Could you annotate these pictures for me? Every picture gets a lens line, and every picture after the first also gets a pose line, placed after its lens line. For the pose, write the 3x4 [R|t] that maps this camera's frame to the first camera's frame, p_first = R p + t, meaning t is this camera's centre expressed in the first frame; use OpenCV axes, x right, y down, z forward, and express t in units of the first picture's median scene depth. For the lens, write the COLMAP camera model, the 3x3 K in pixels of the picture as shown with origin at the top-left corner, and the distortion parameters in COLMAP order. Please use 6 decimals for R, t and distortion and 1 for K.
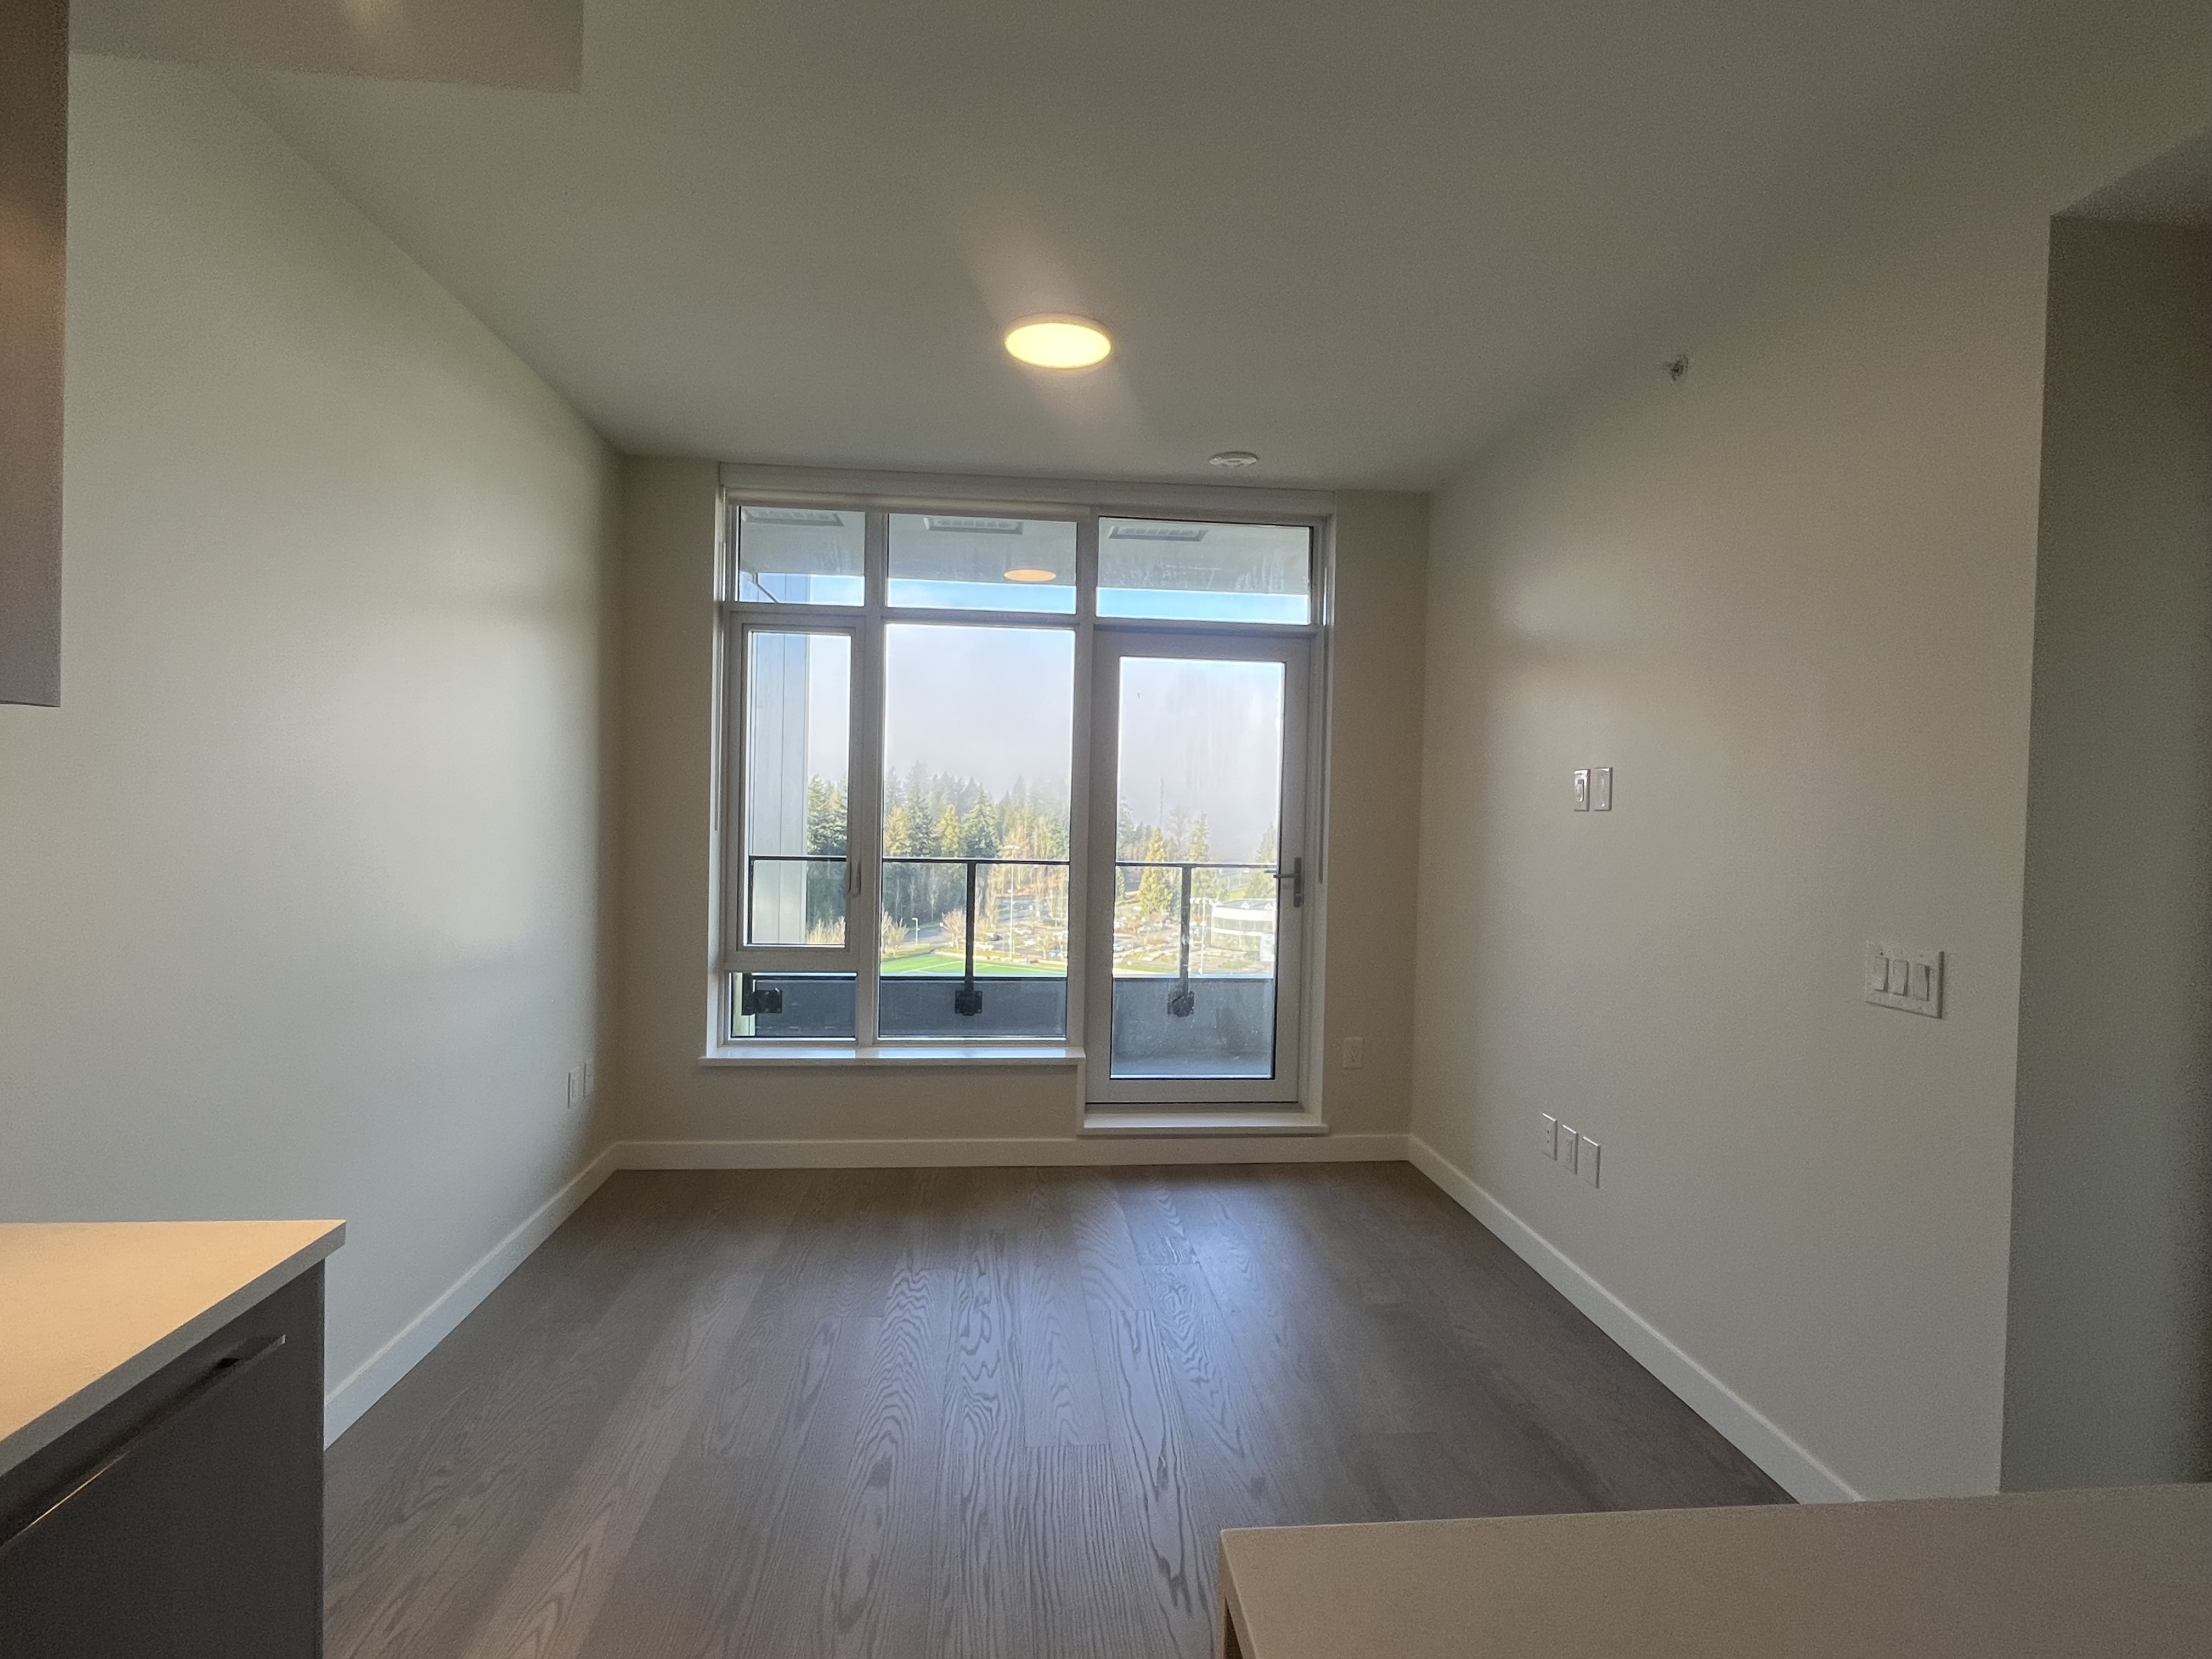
lens RADIAL K [[1062.1, 0, 1106.0], [0, 1062.1, 829.5], [0, 0, 1]] dist [-0.002219, -0.000314]
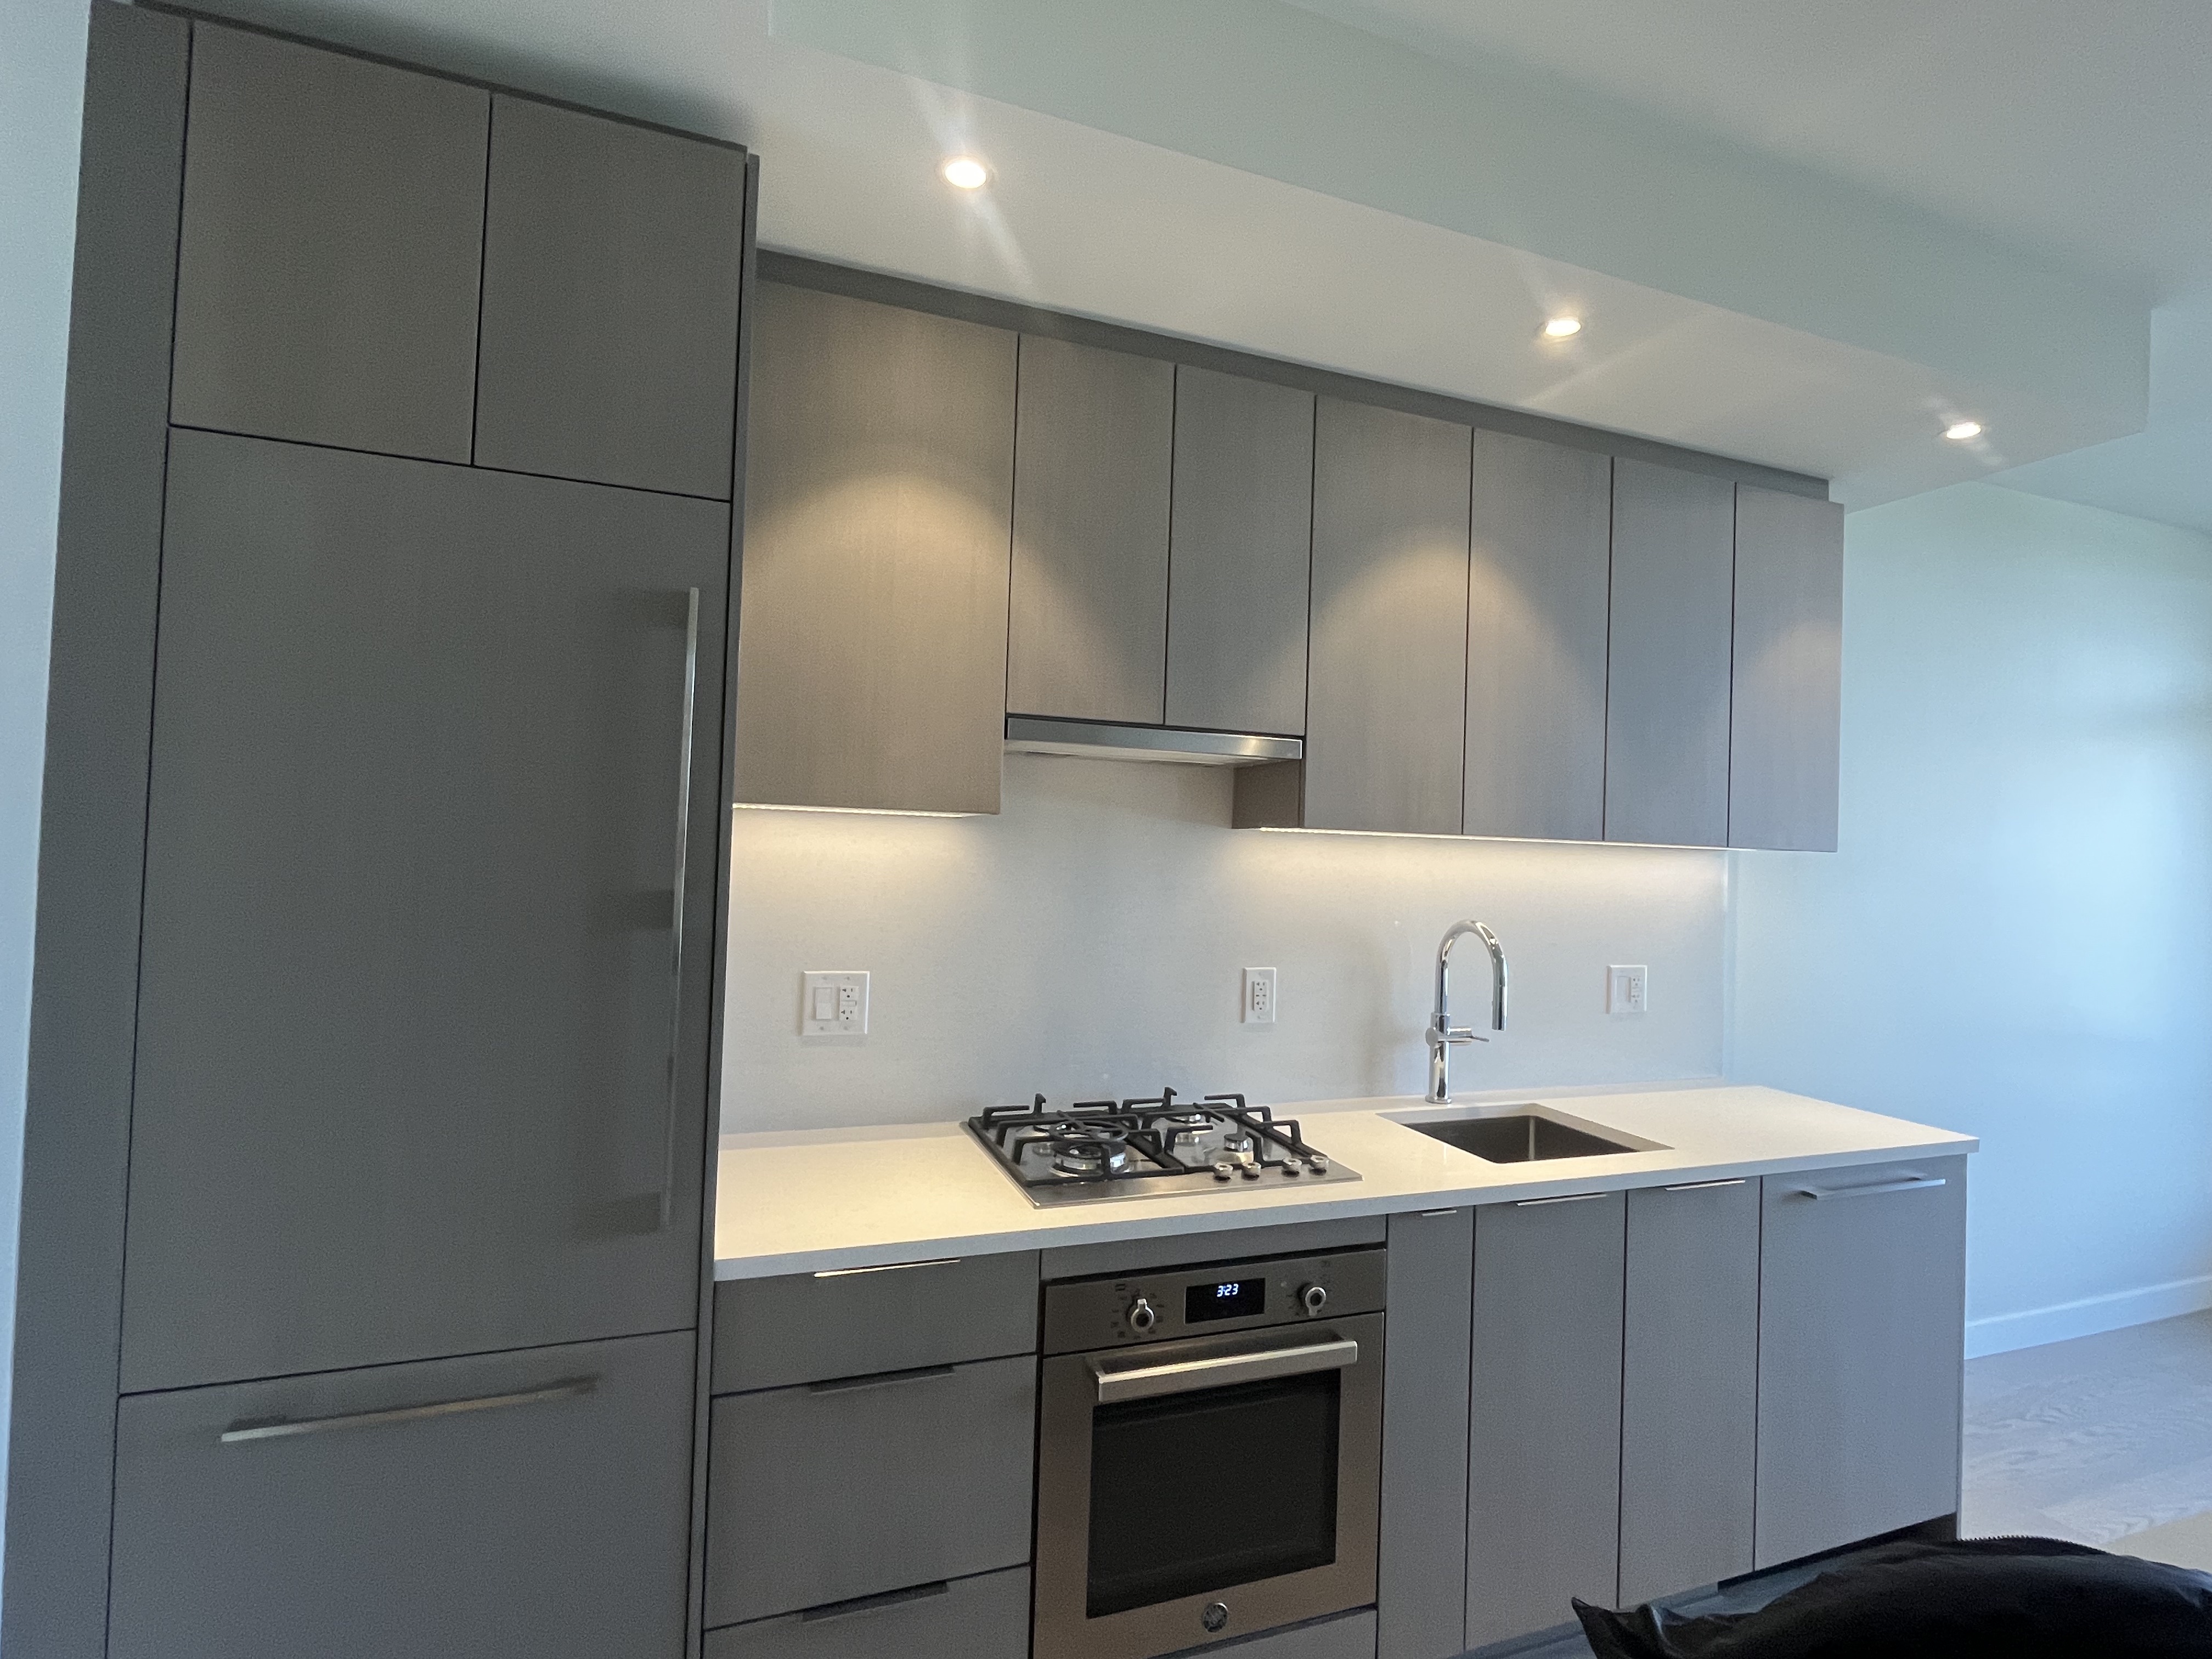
lens RADIAL K [[1062.1, 0, 1106.0], [0, 1062.1, 829.5], [0, 0, 1]] dist [-0.002219, -0.000314]
pose [[0.251562, -0.032803, -0.967285, 0.417280], [-0.037887, 0.998326, -0.043709, -0.006695], [0.967099, 0.047643, 0.249898, -0.567361]]
